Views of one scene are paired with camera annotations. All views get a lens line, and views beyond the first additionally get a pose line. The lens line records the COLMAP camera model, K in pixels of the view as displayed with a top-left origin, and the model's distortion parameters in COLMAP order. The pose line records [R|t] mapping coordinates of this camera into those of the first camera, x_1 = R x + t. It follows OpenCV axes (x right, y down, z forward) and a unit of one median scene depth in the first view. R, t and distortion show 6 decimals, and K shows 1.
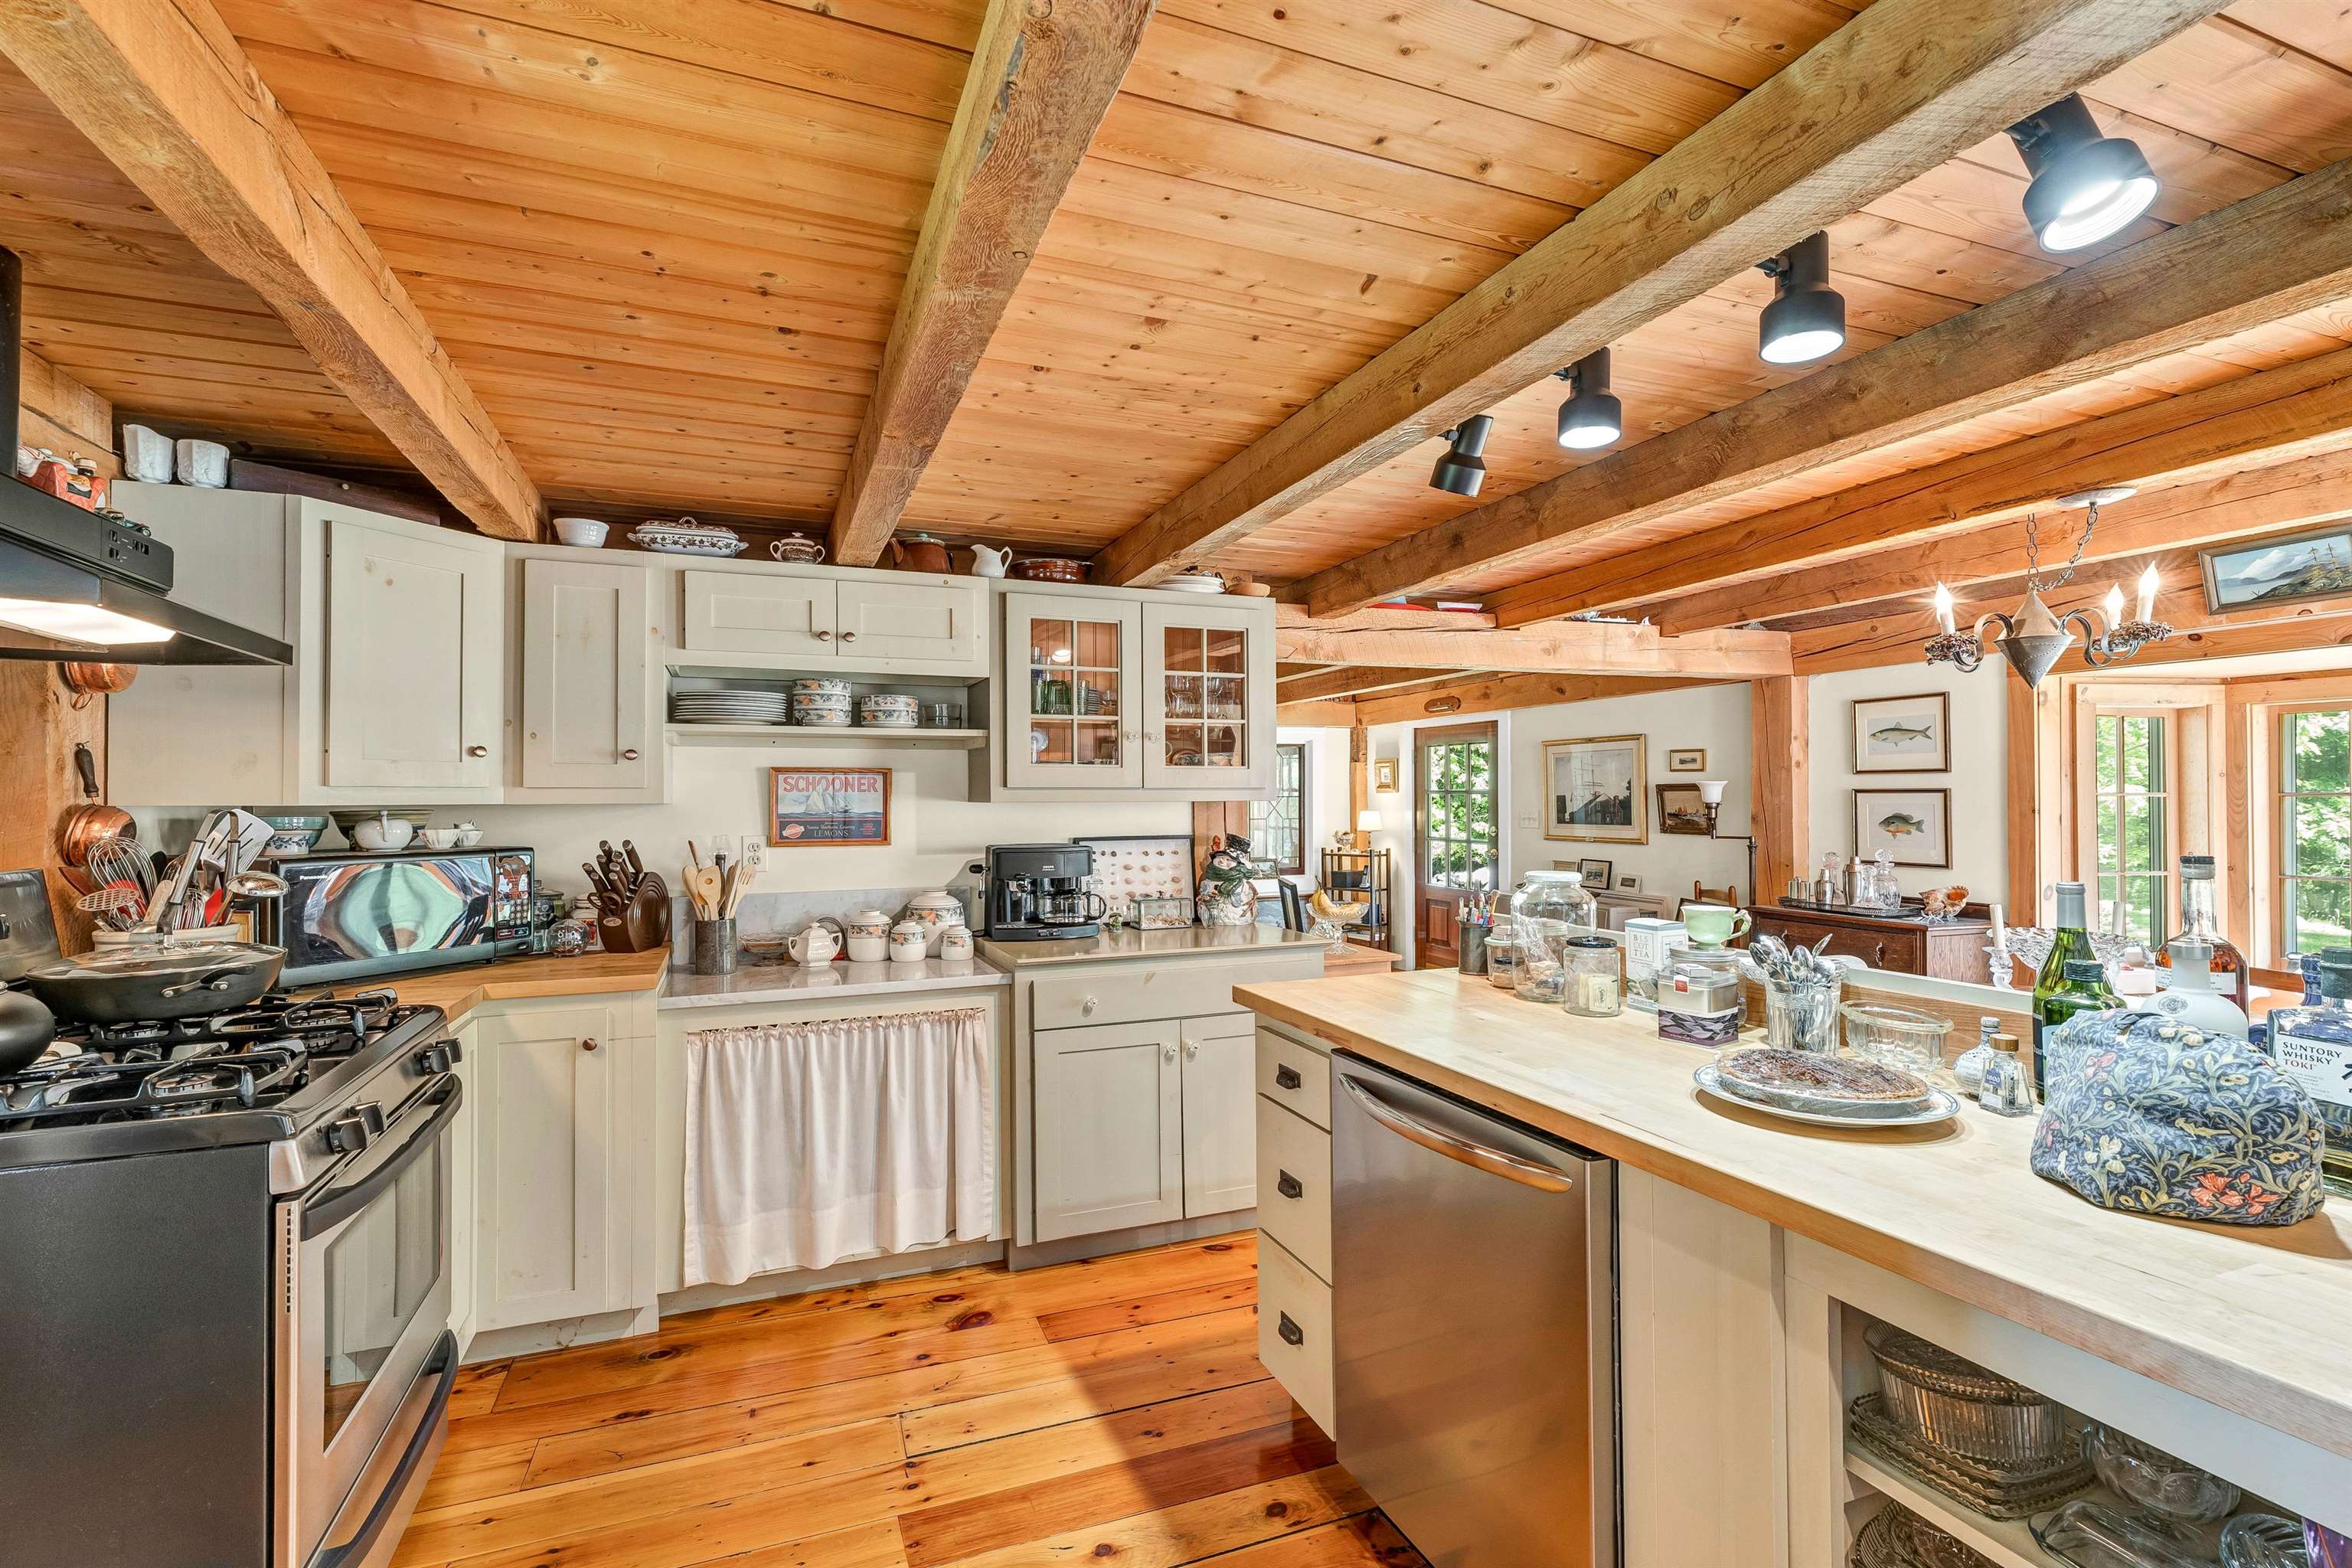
lens RADIAL K [[1051.2, 0, 1177.7], [0, 1051.2, 790.9], [0, 0, 1]] dist [-0.004755, -0.000071]
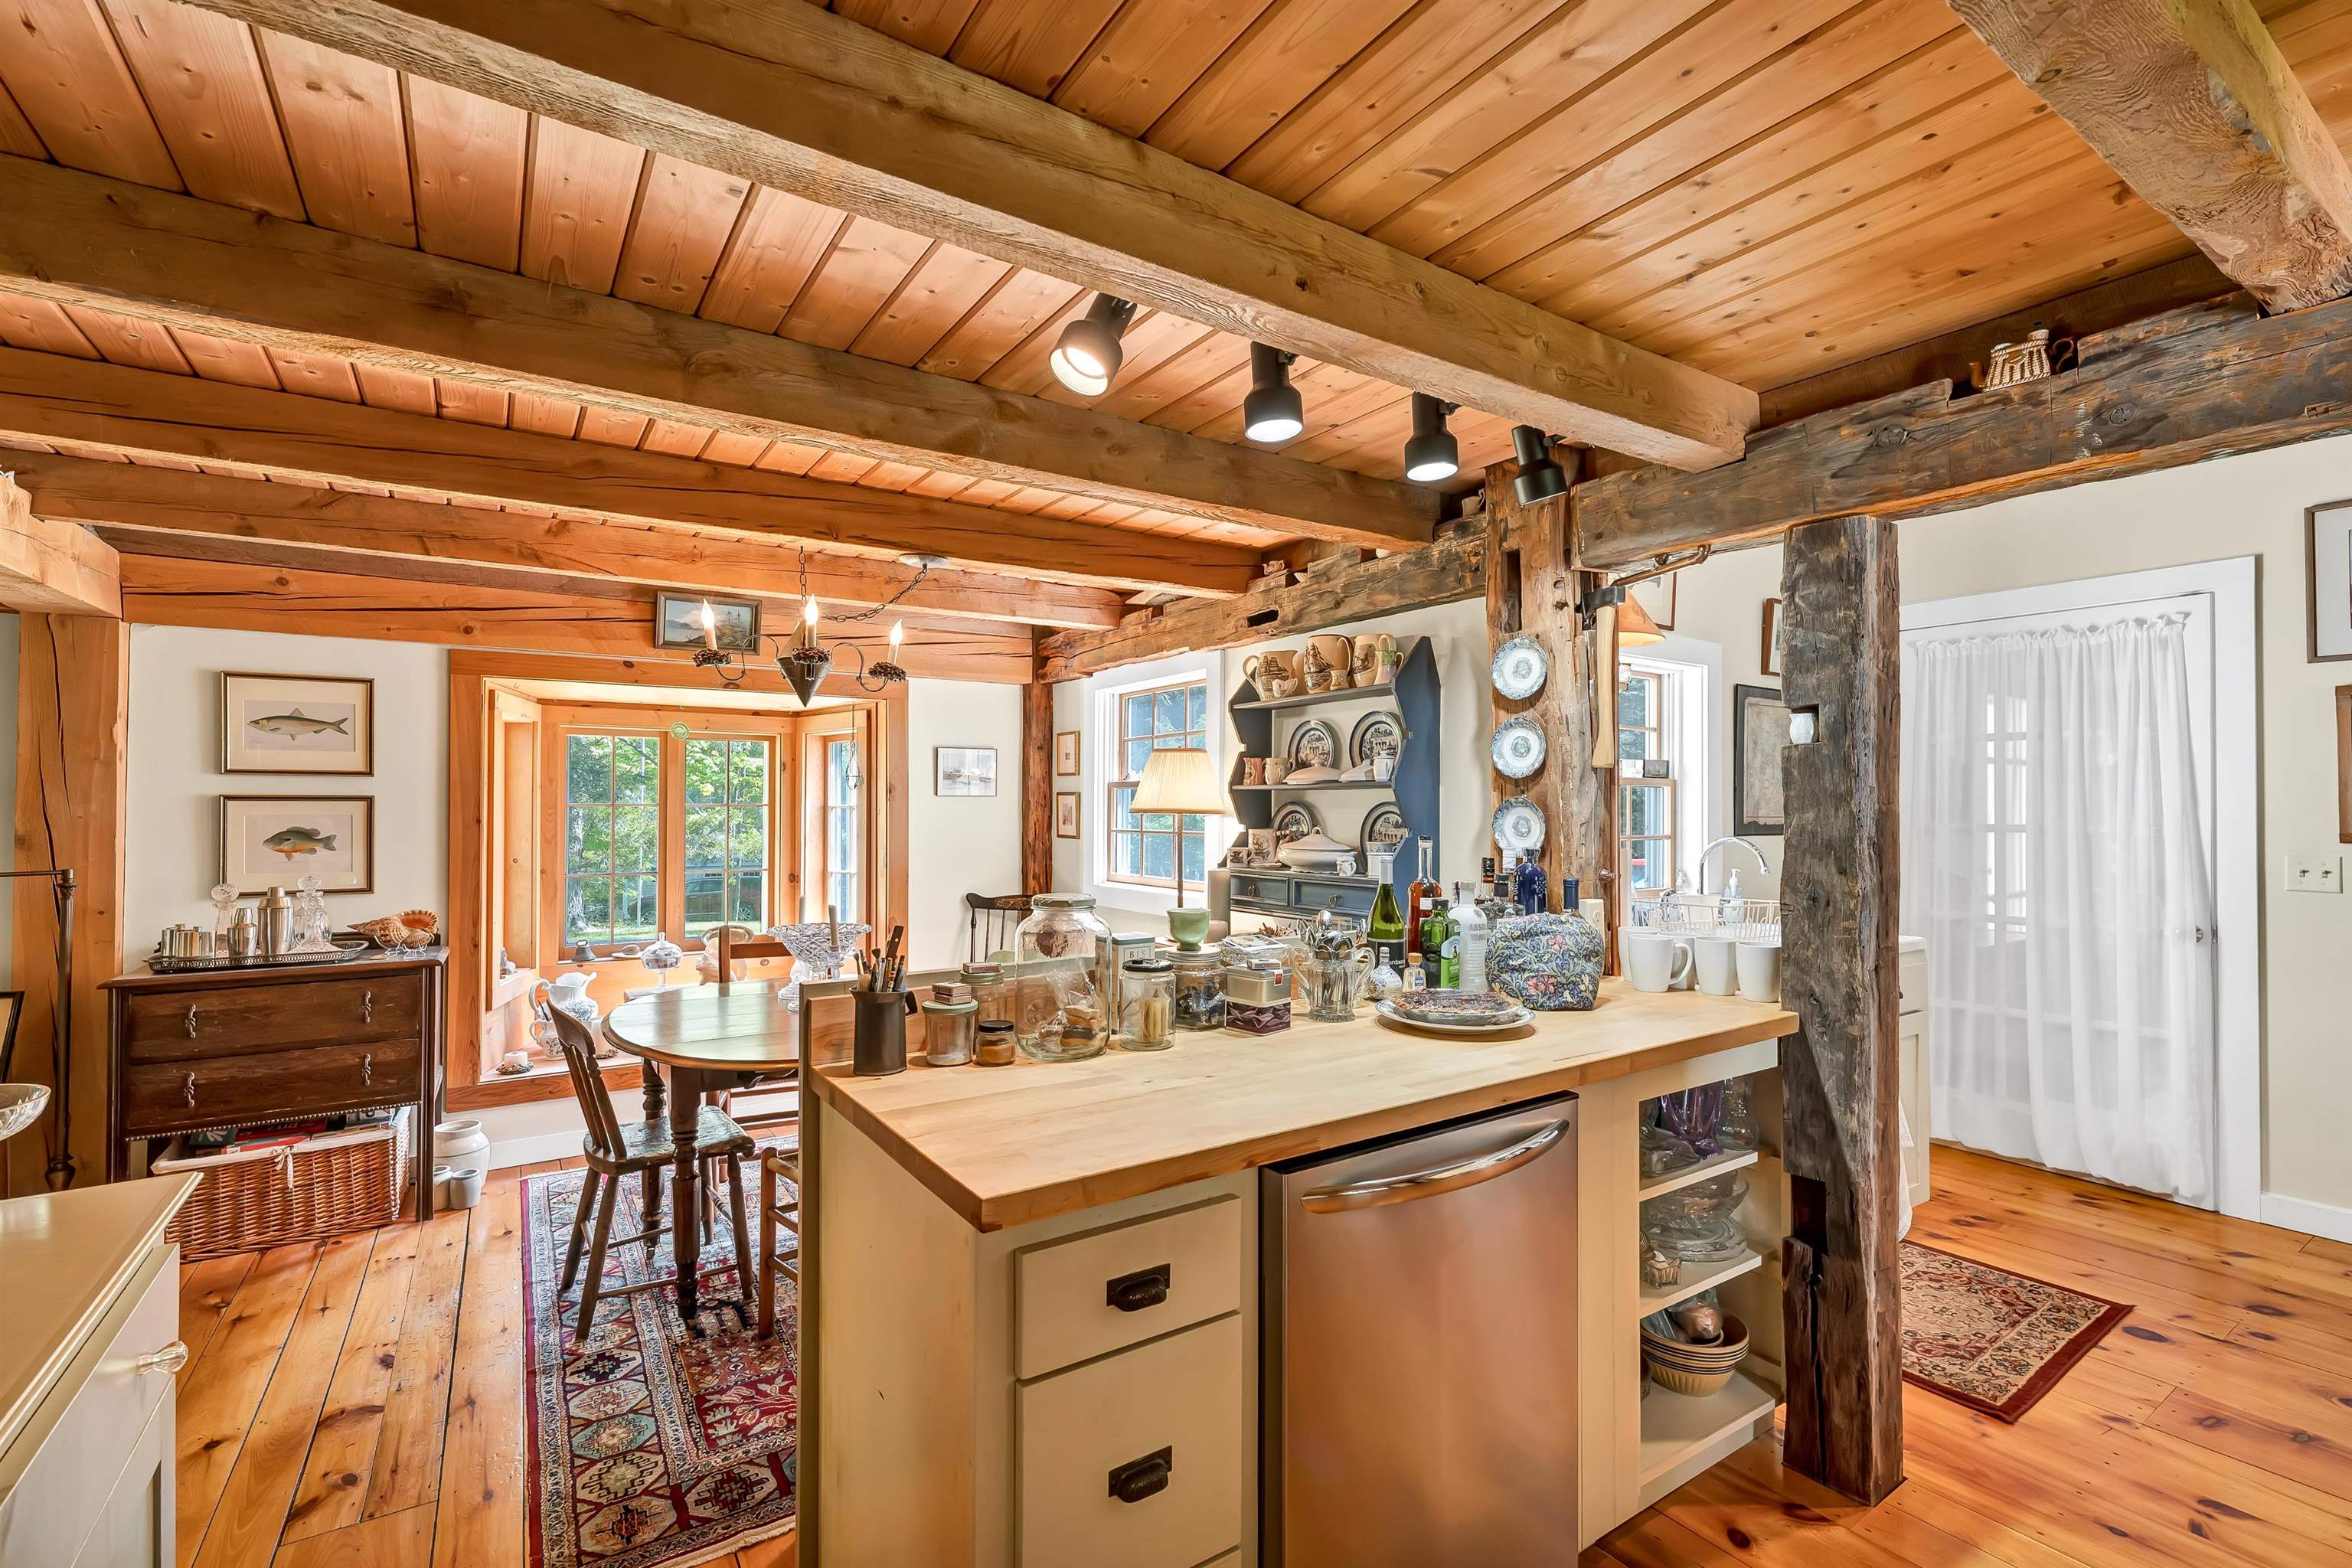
lens RADIAL K [[1051.2, 0, 1228.4], [0, 1051.2, 786.6], [0, 0, 1]] dist [-0.004755, -0.000071]
pose [[-0.234038, 0.020533, 0.972010, -0.354585], [-0.005819, 0.999729, -0.022520, 0.007914], [-0.972210, -0.010927, -0.233856, 0.840842]]
